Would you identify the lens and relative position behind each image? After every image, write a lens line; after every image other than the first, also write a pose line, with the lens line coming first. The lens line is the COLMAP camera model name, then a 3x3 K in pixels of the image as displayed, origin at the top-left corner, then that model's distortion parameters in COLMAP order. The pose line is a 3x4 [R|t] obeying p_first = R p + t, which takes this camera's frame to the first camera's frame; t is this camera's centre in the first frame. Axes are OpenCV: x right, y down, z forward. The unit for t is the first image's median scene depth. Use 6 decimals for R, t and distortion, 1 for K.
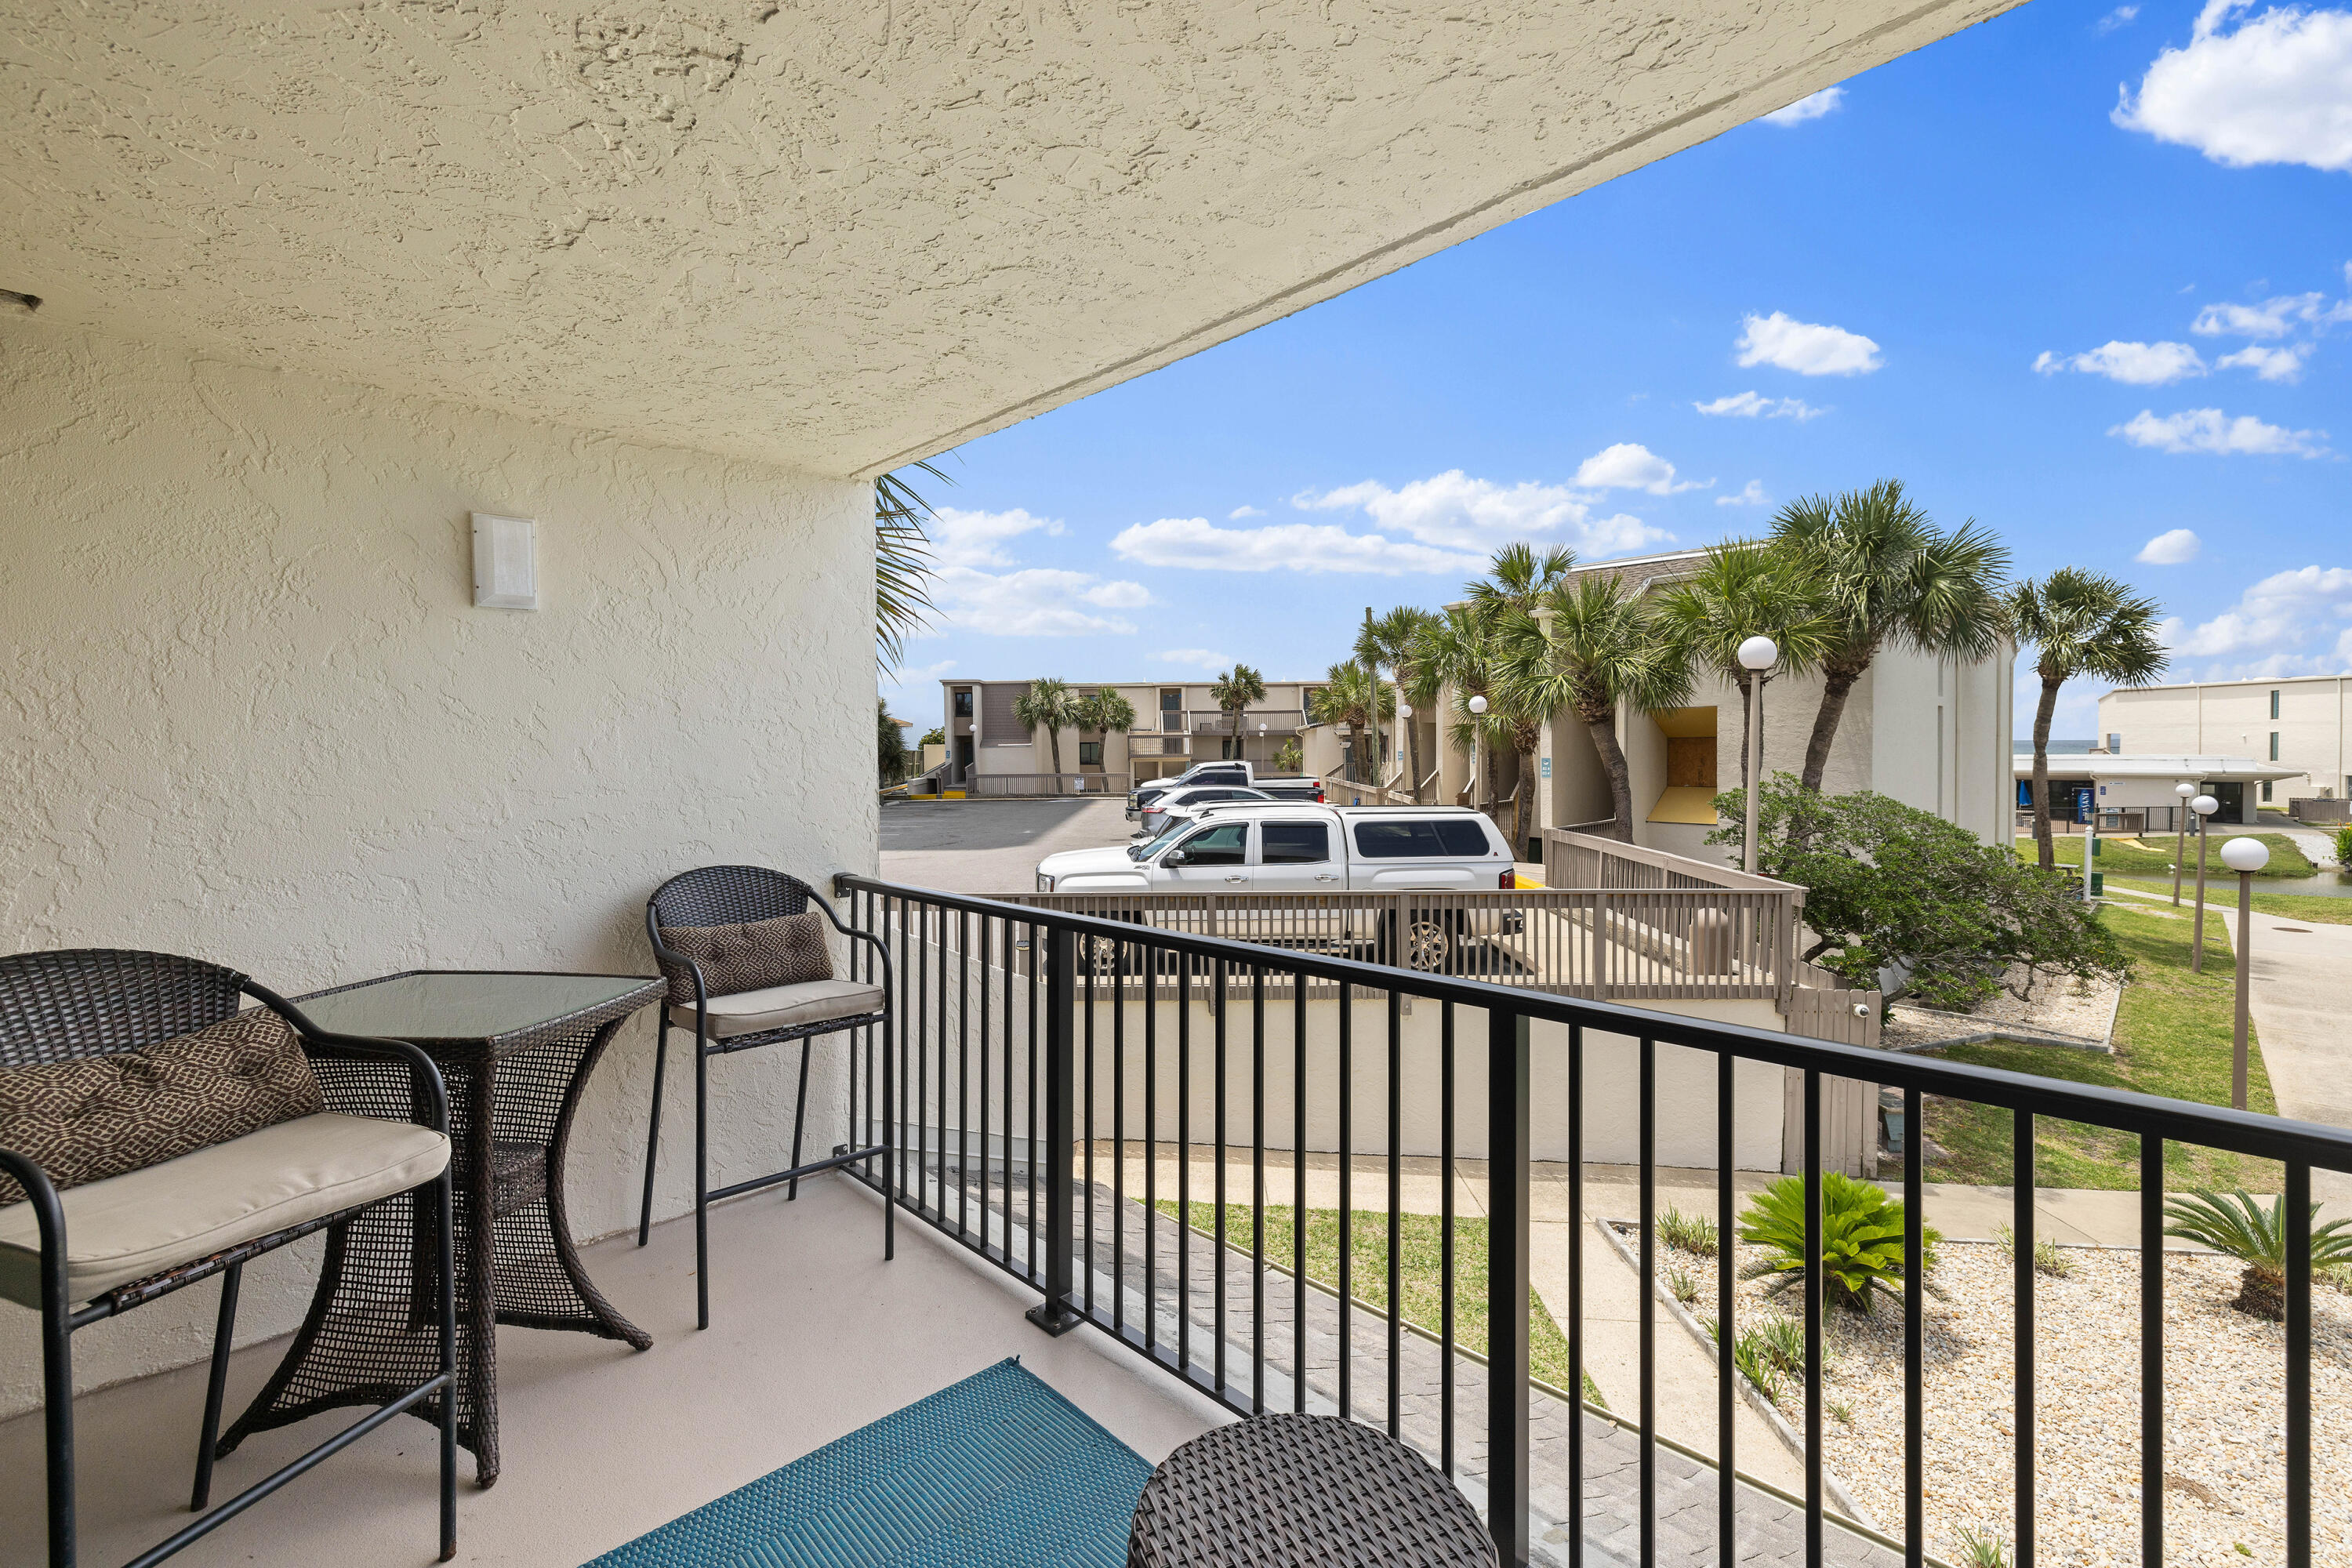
lens RADIAL K [[986.4, 0, 1209.9], [0, 986.4, 761.4], [0, 0, 1]] dist [0.010836, -0.003043]
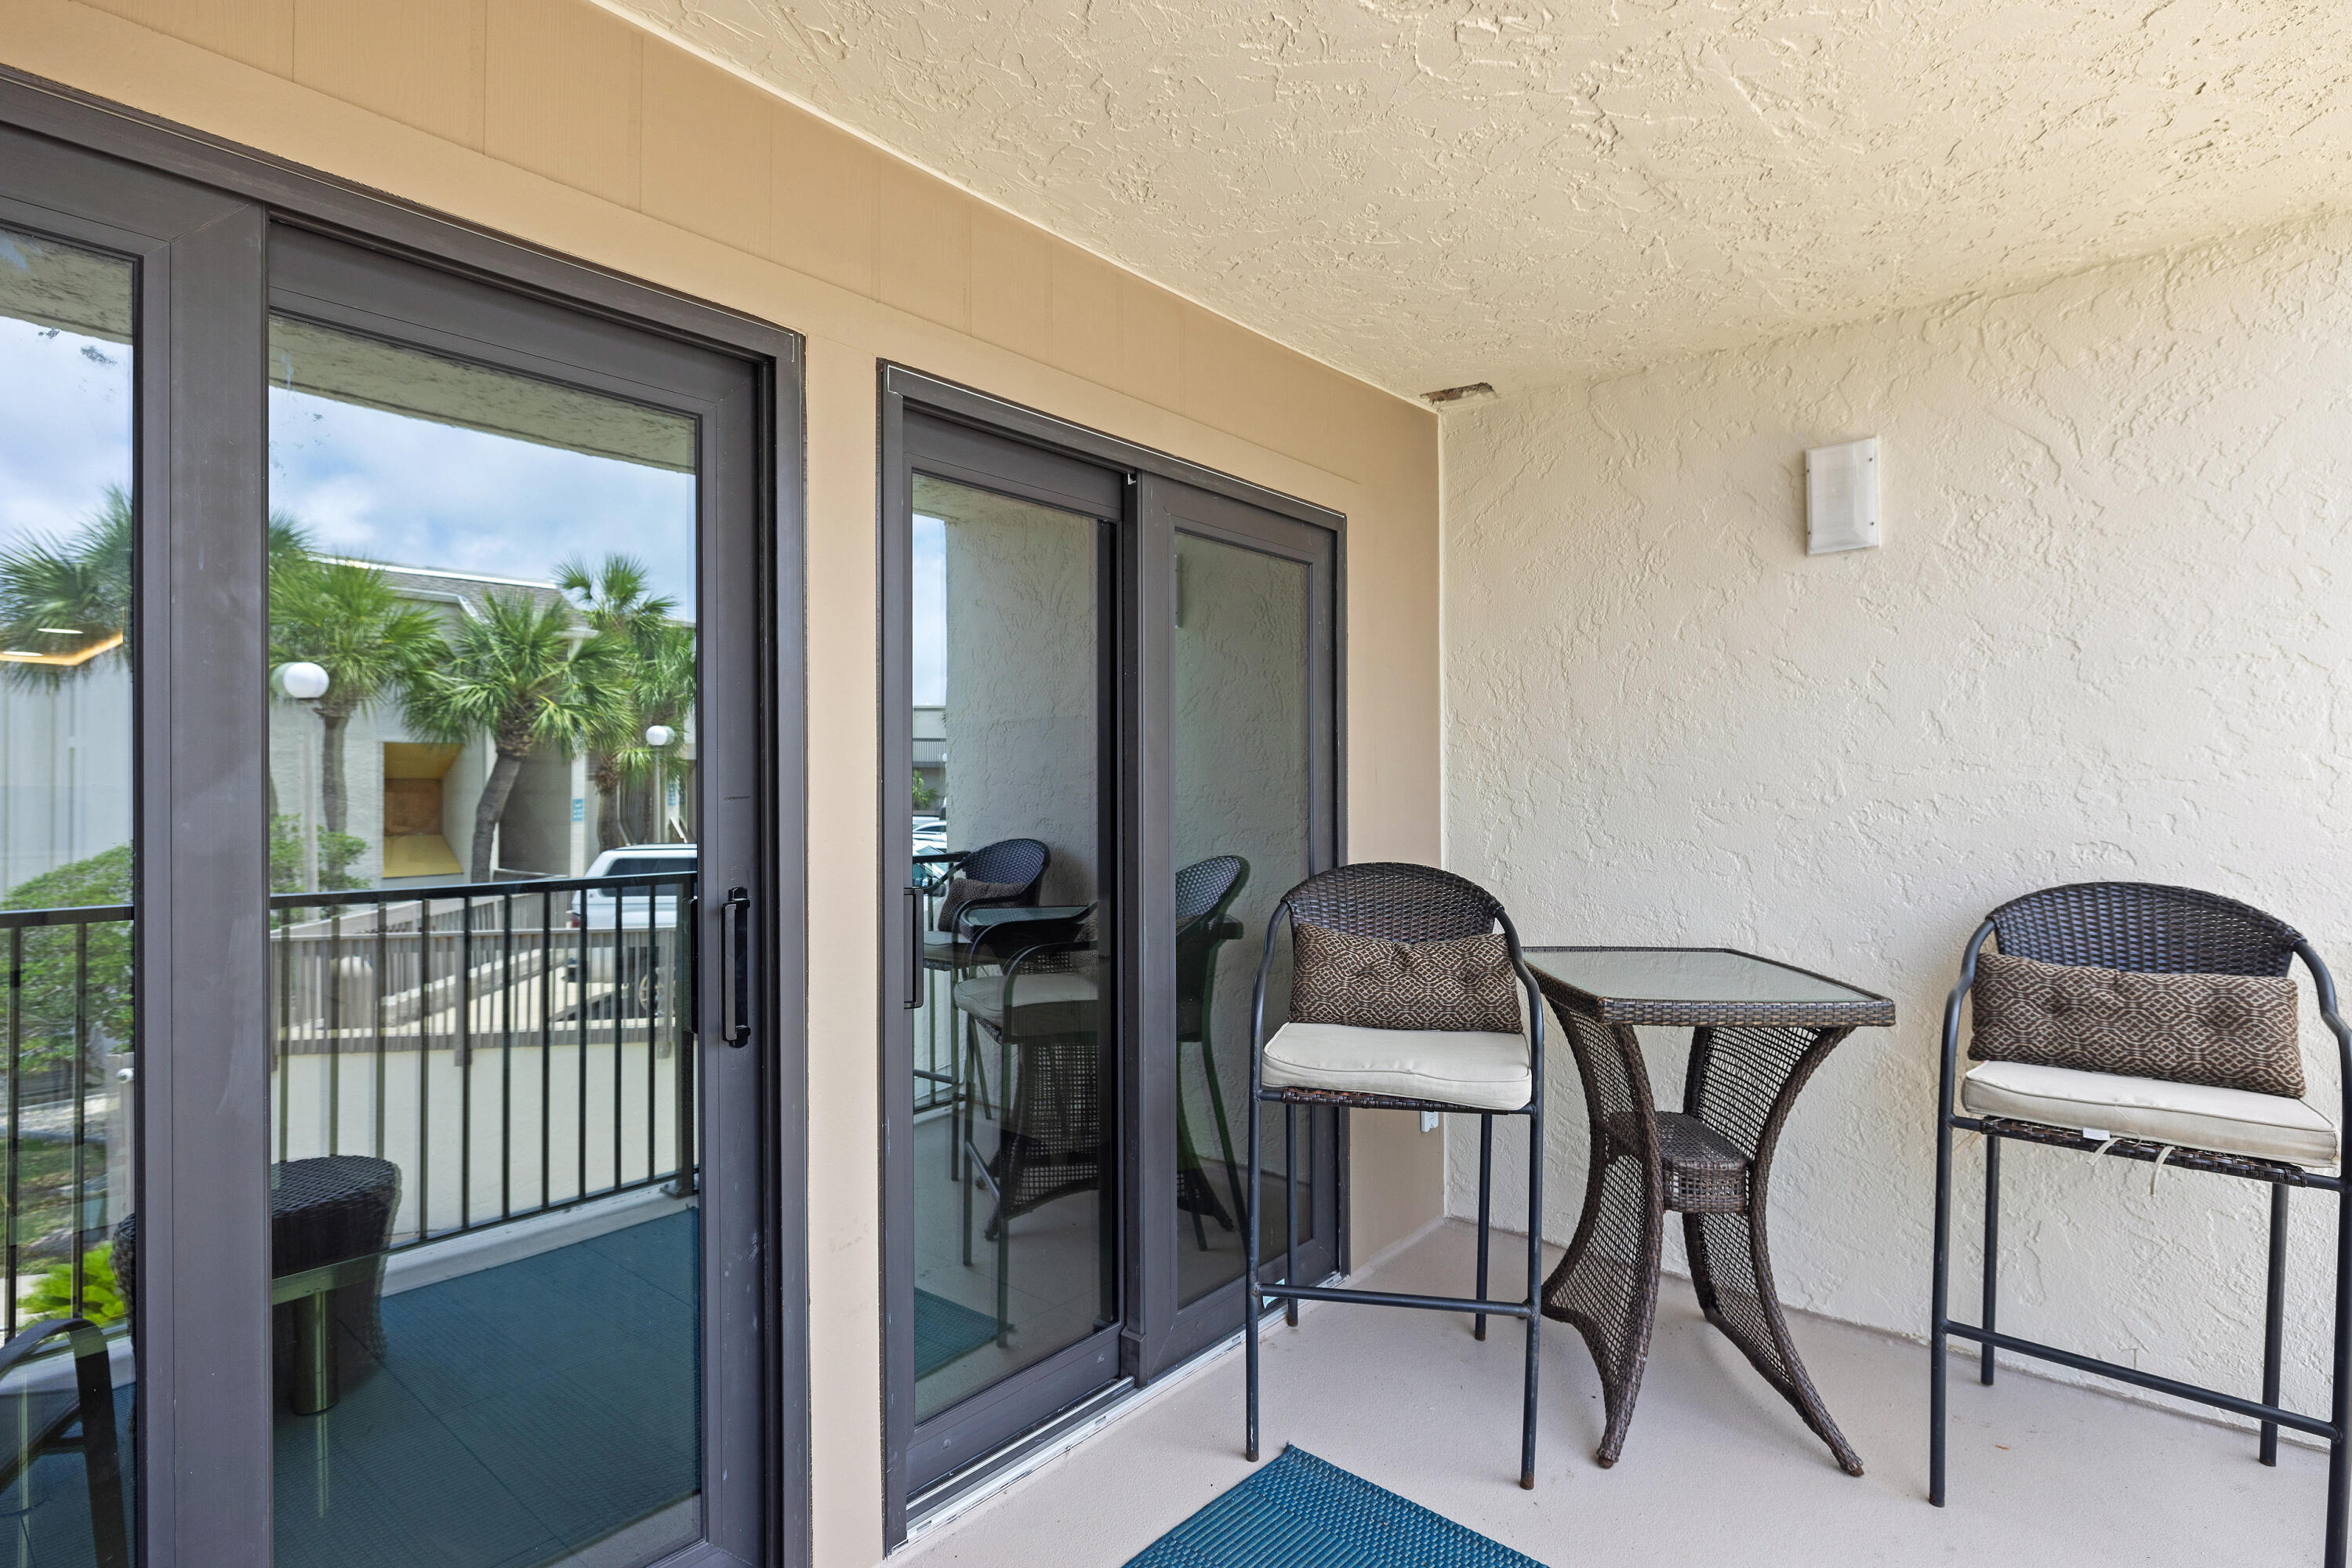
lens RADIAL K [[1187.3, 0, 1173.0], [0, 1187.3, 785.4], [0, 0, 1]] dist [-0.003939, -0.000437]
pose [[0.073957, 0.002552, -0.997258, 0.267636], [-0.009571, 0.999952, 0.001849, 0.051601], [0.997216, 0.009408, 0.073978, 0.346636]]
